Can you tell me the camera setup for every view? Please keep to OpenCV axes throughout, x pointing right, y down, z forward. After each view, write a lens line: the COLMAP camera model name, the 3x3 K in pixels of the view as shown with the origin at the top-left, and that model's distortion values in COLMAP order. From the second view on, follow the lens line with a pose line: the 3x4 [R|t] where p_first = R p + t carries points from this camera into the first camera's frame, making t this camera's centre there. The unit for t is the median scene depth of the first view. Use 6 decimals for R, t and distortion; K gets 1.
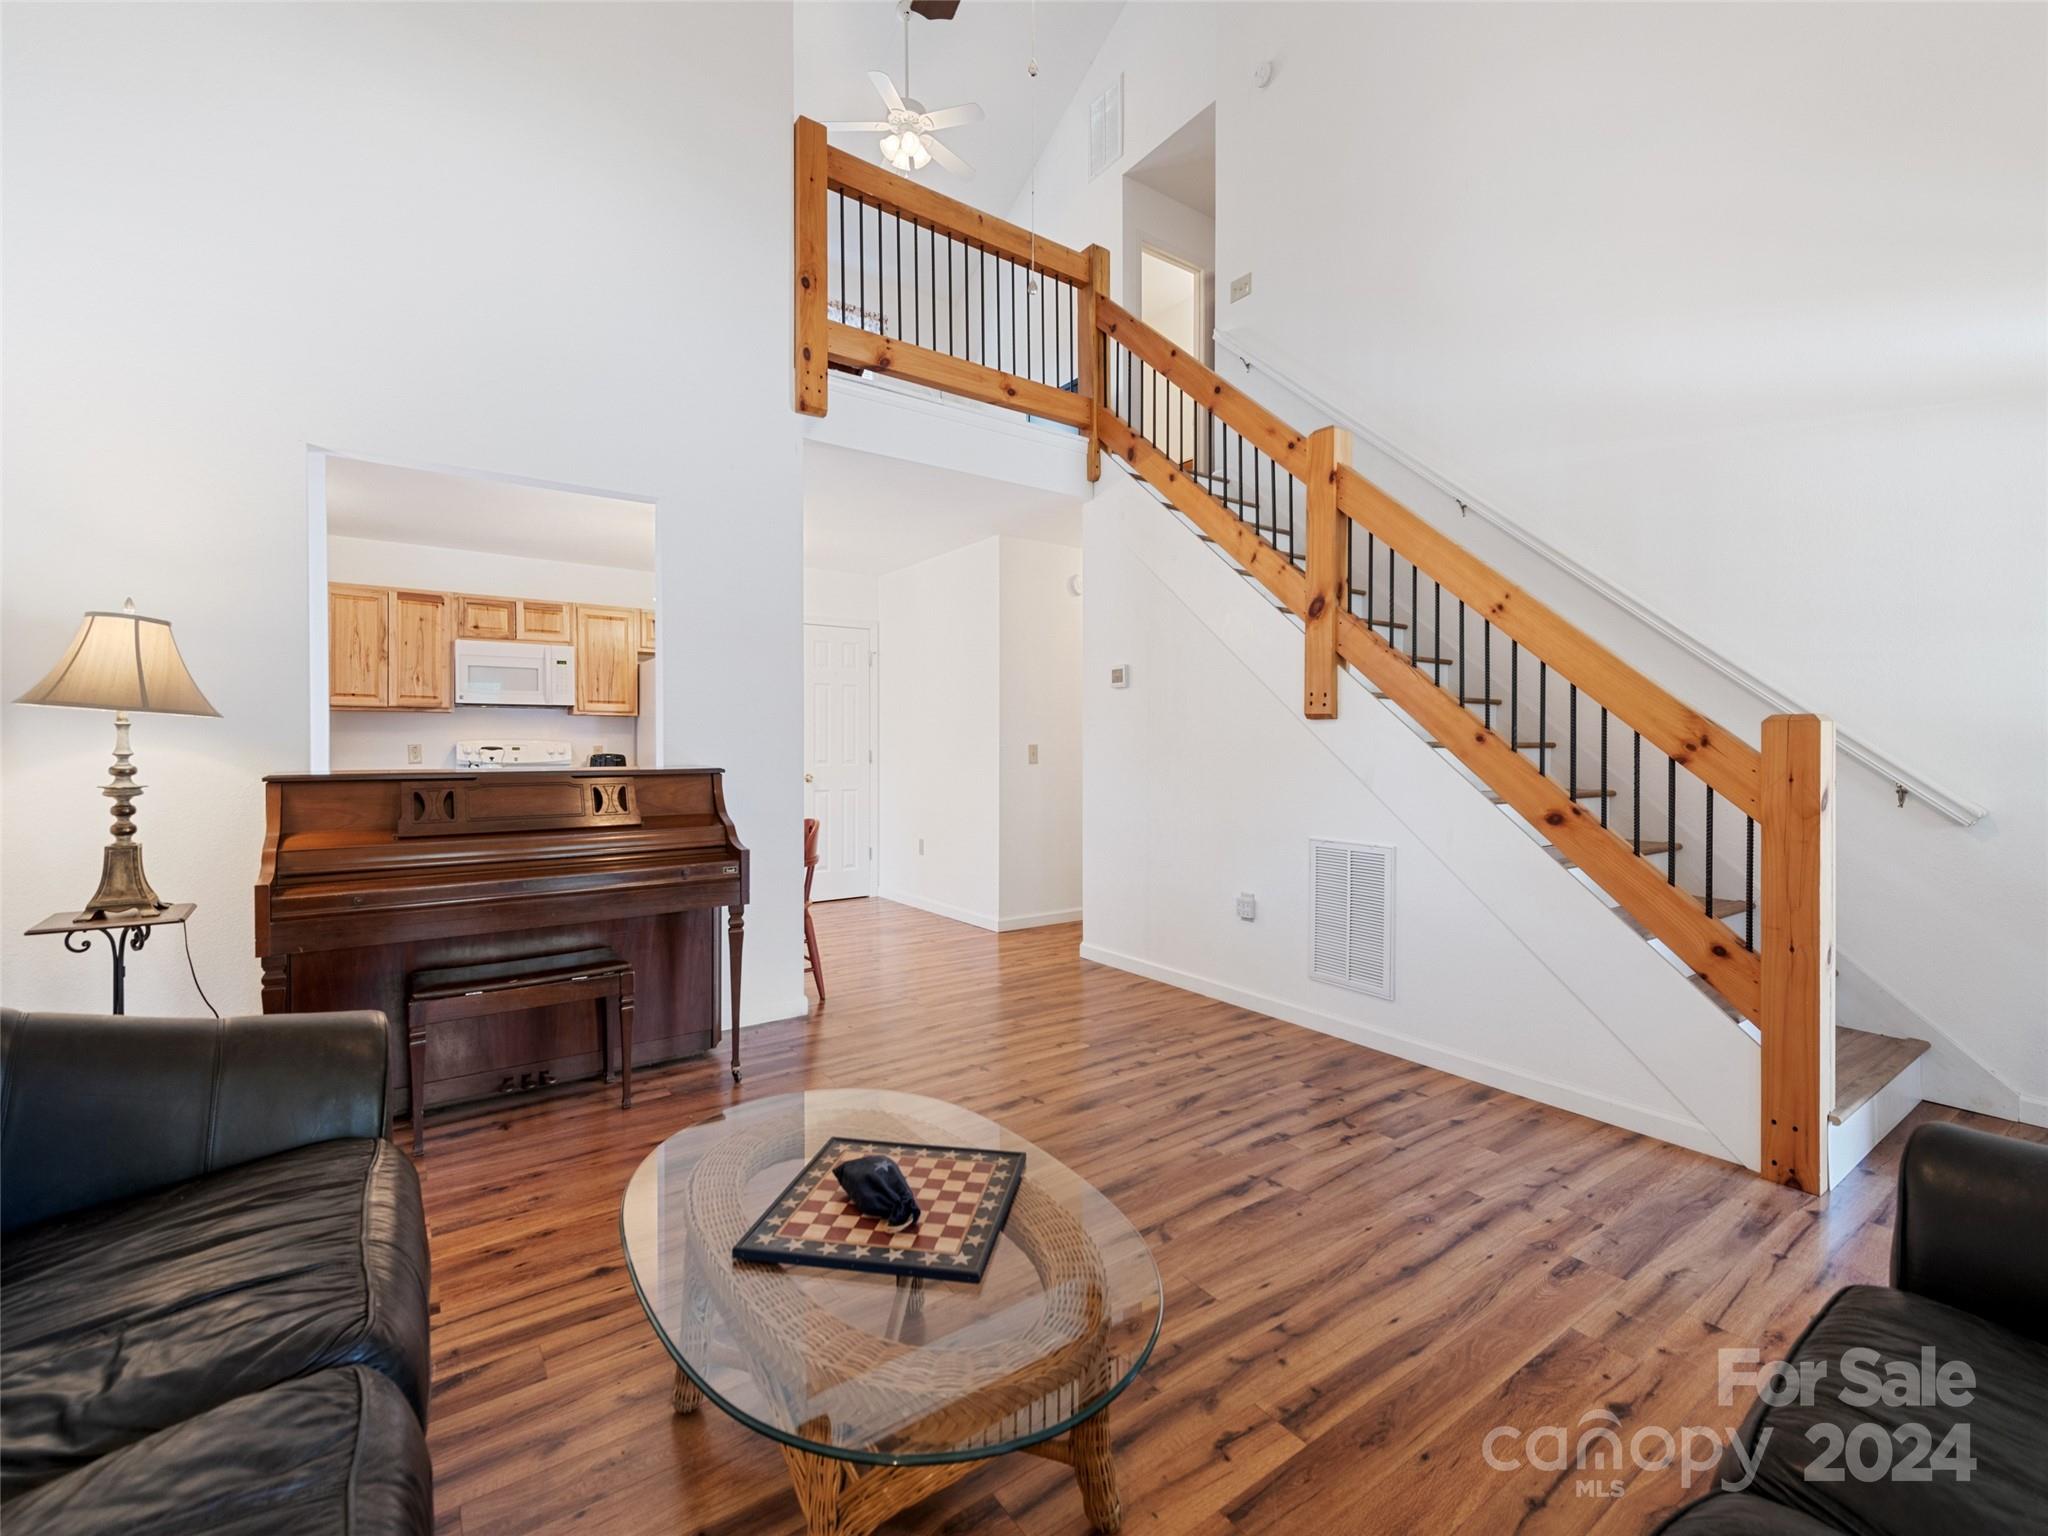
lens RADIAL K [[871.3, 0, 1024.0], [0, 871.3, 768.0], [0, 0, 1]] dist [0.020037, -0.000215]
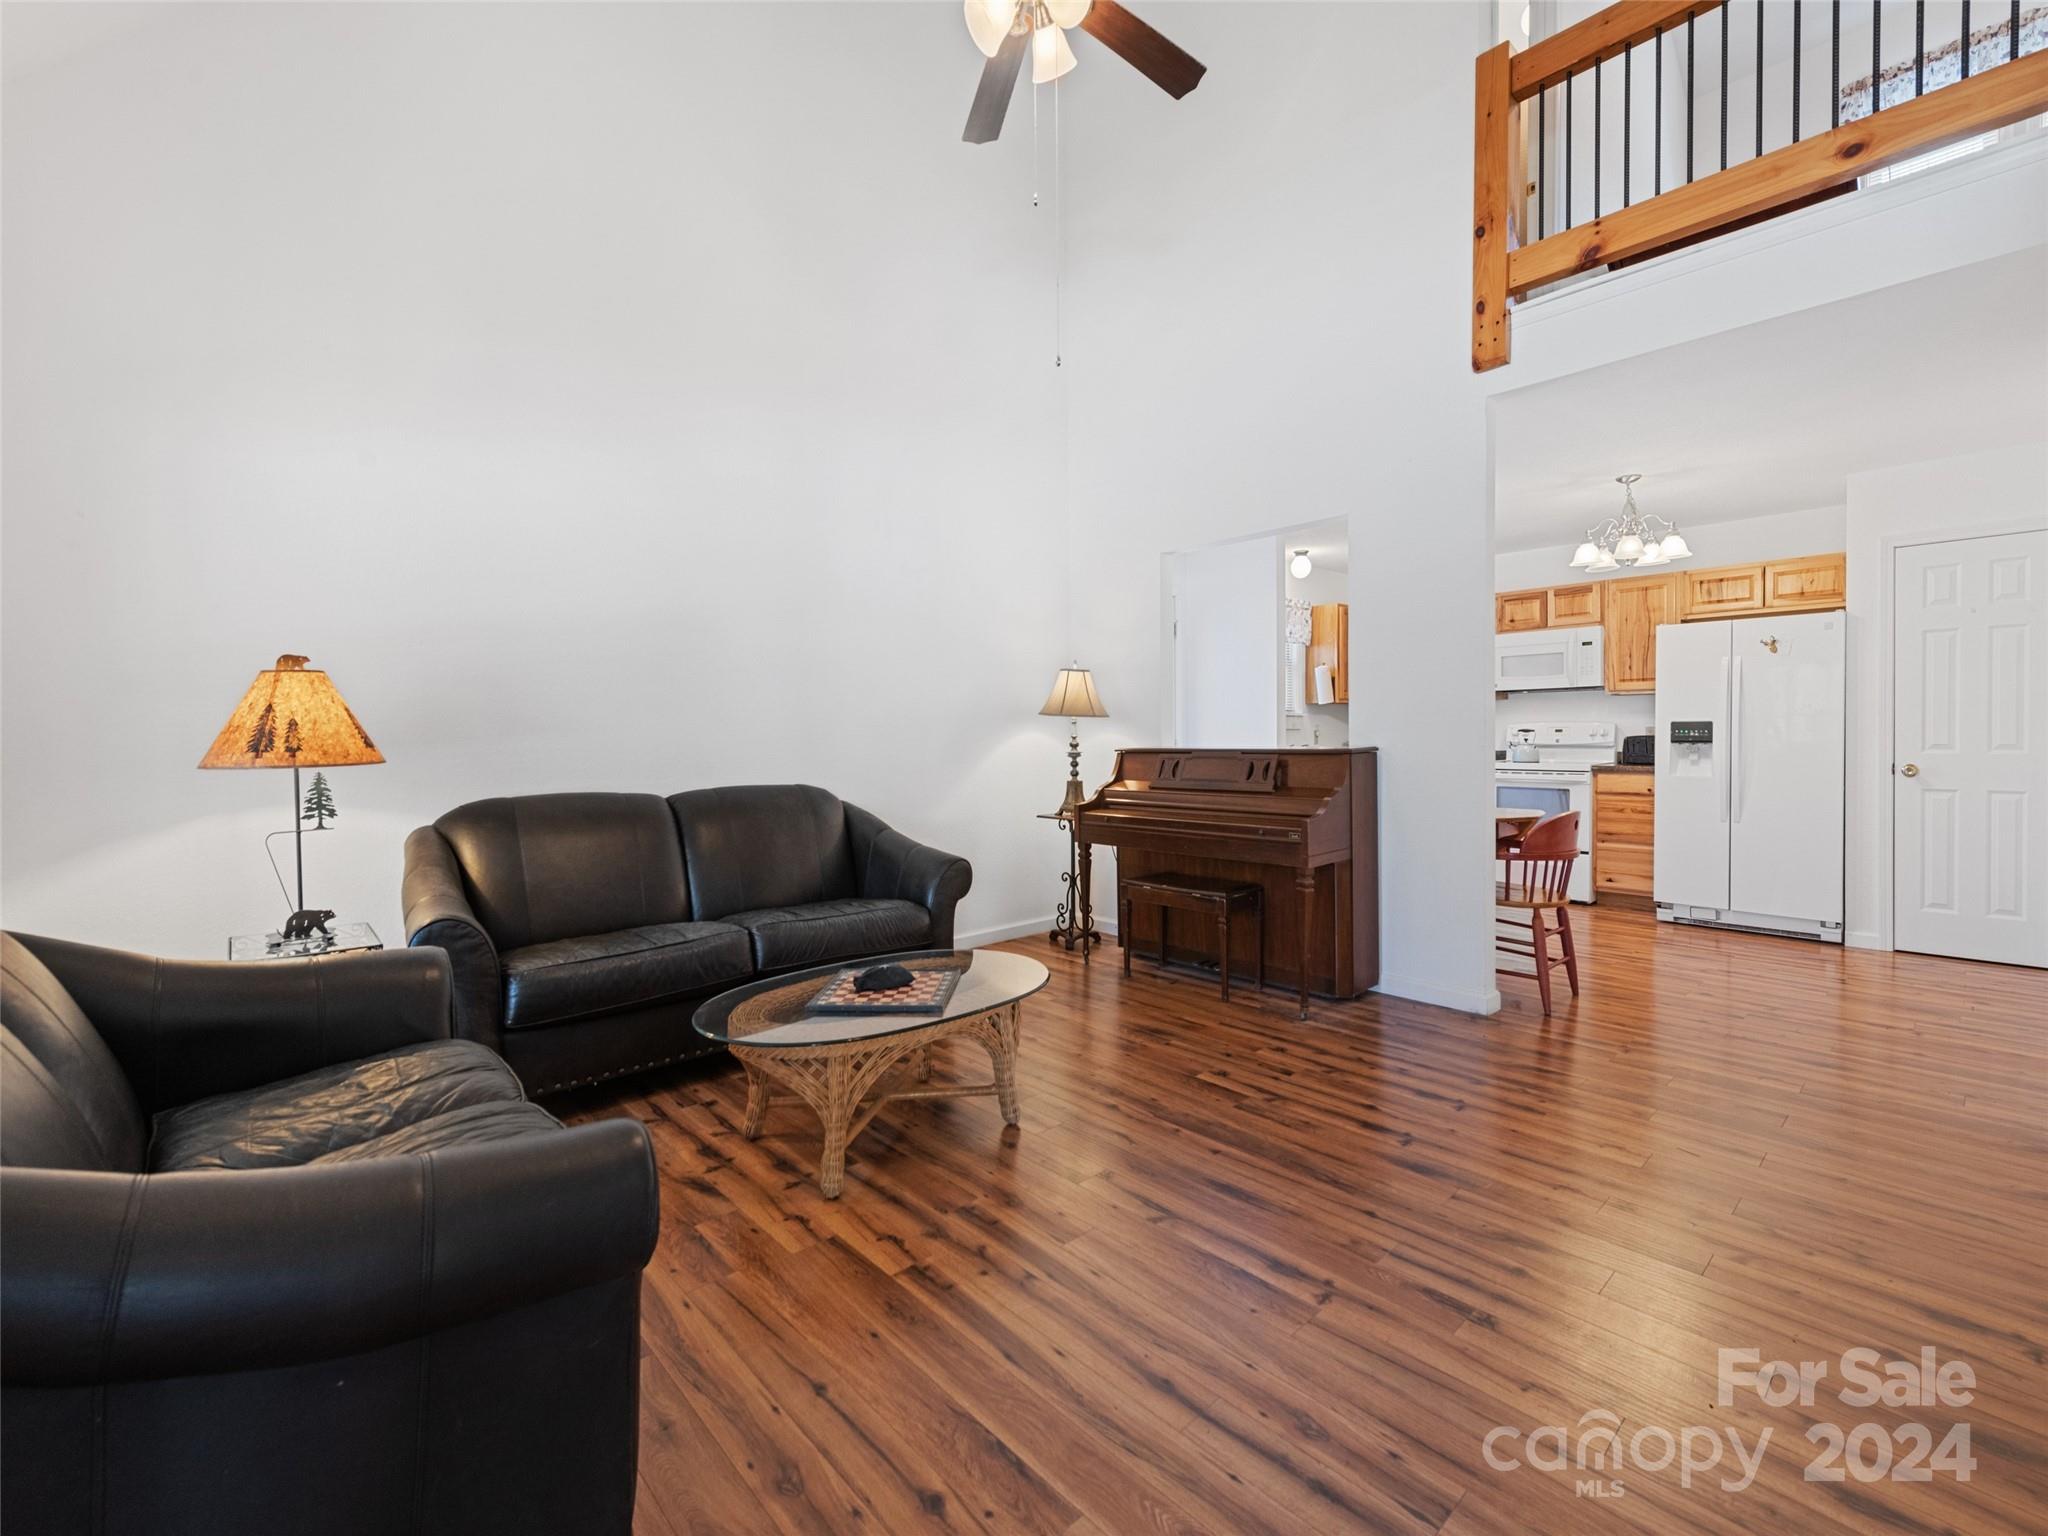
lens RADIAL K [[875.6, 0, 1028.9], [0, 875.6, 750.3], [0, 0, 1]] dist [0.019431, -0.000189]
pose [[0.133287, 0.013436, -0.990986, 0.761838], [-0.013341, 0.999842, 0.011761, -0.004967], [0.990988, 0.011653, 0.133445, 0.485486]]
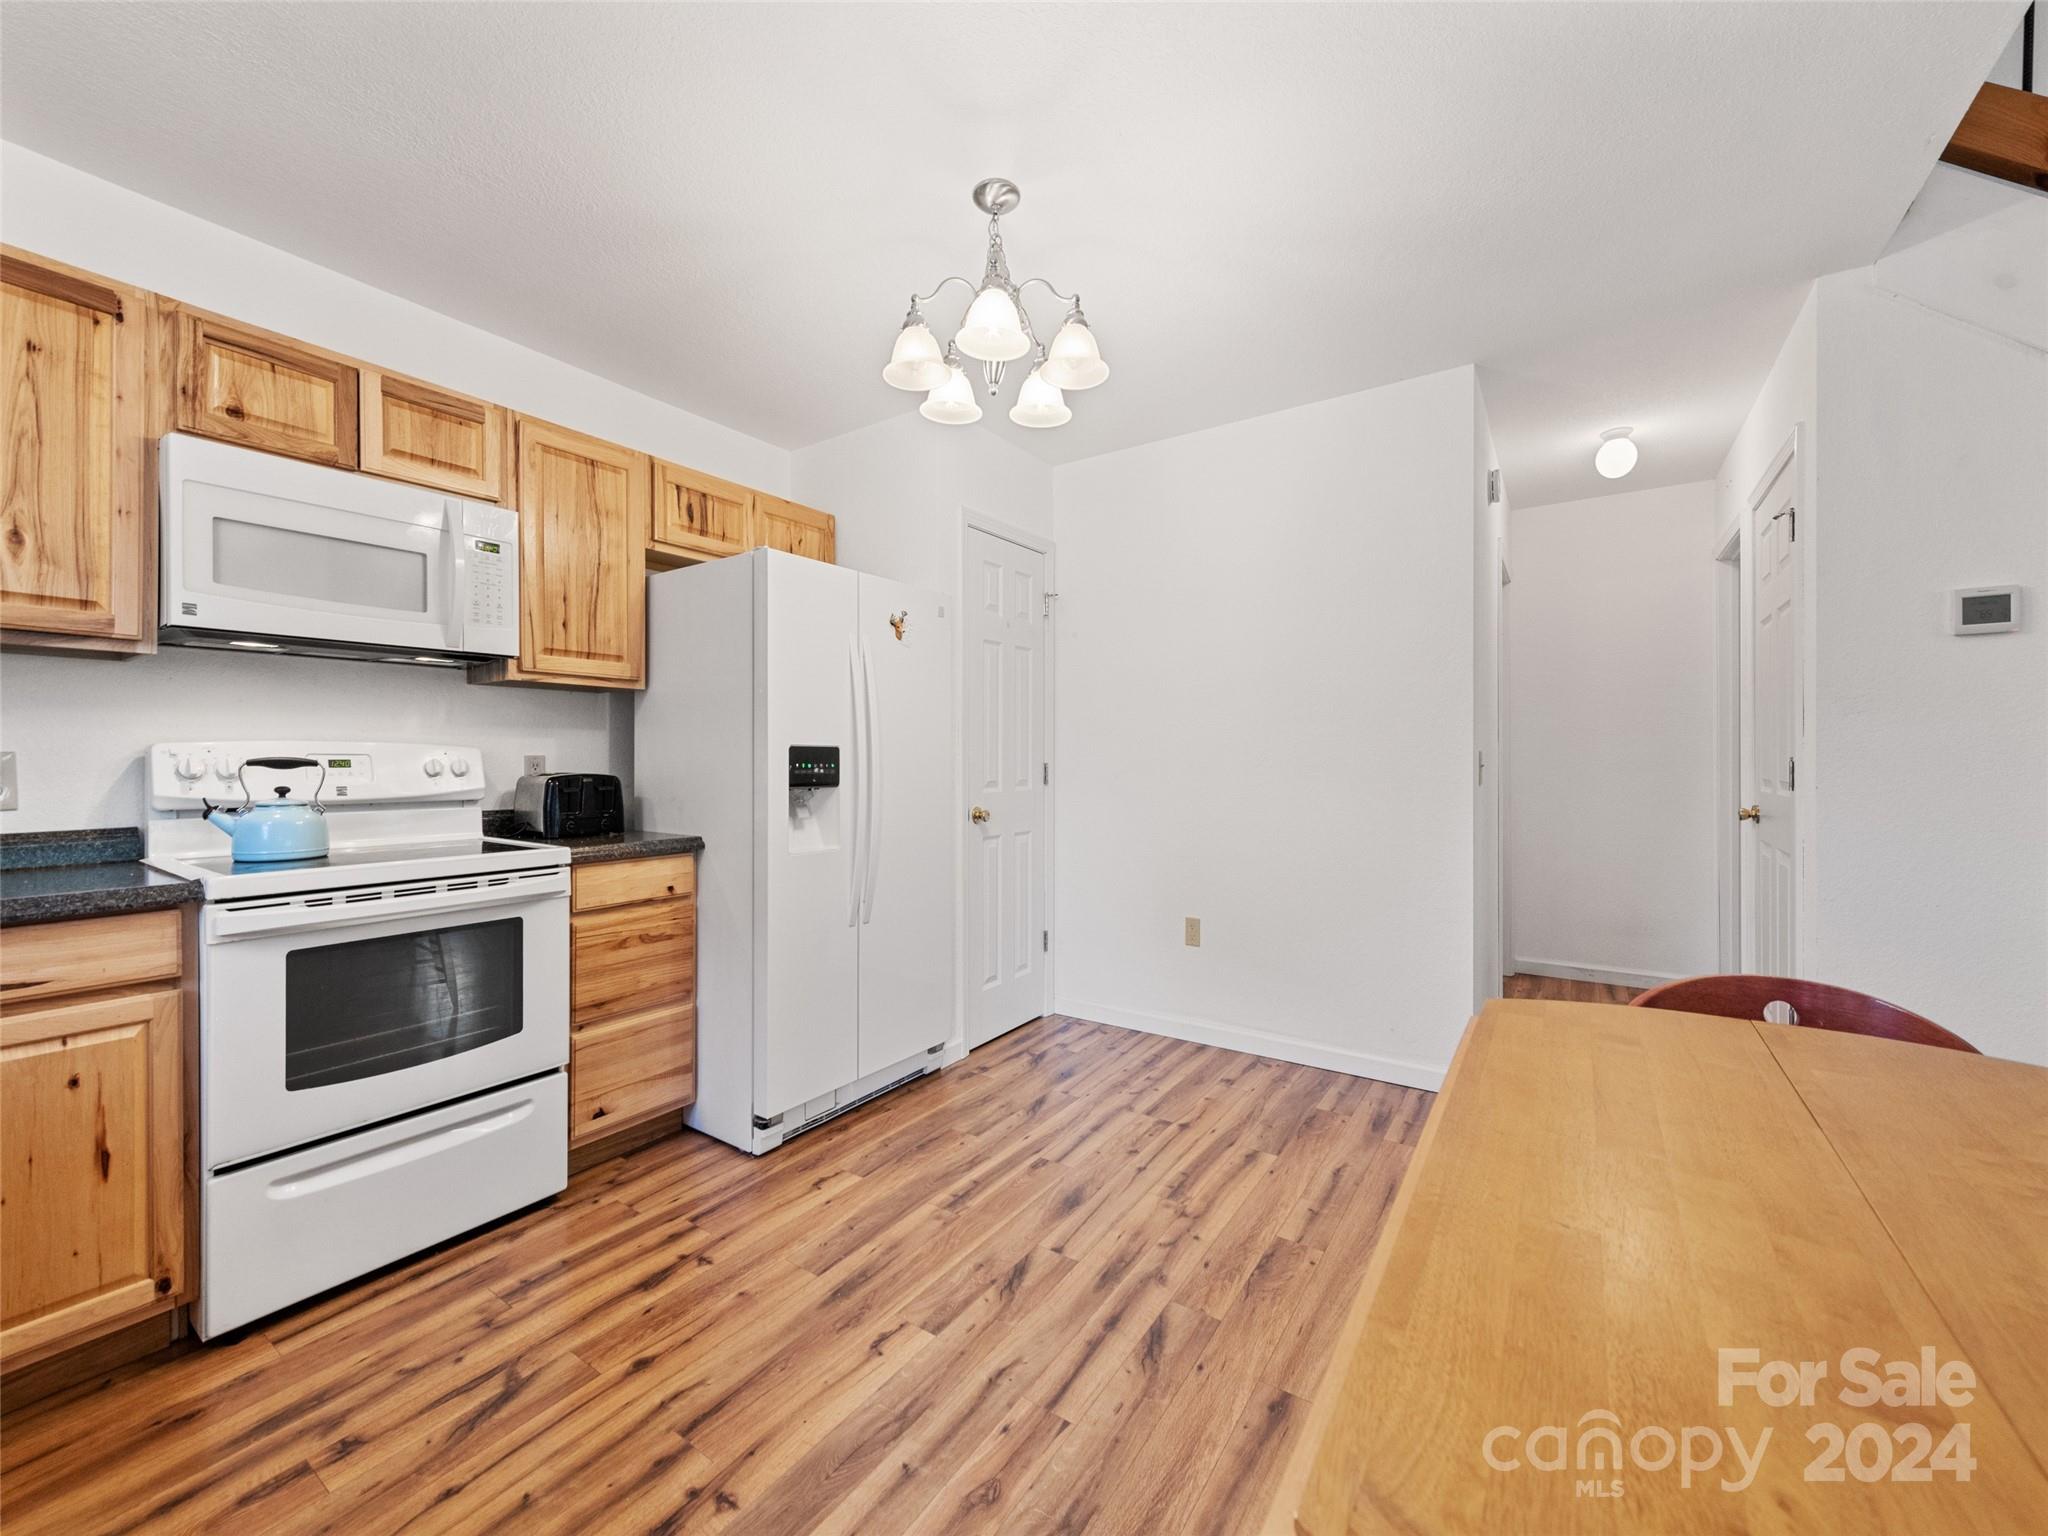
lens RADIAL K [[796.5, 0, 1018.1], [0, 796.5, 759.8], [0, 0, 1]] dist [0.001179, 0.000188]
pose [[0.941947, -0.004762, 0.335727, -0.845933], [0.011122, 0.999793, -0.017023, -0.028570], [-0.335576, 0.019769, 0.941806, 1.160205]]
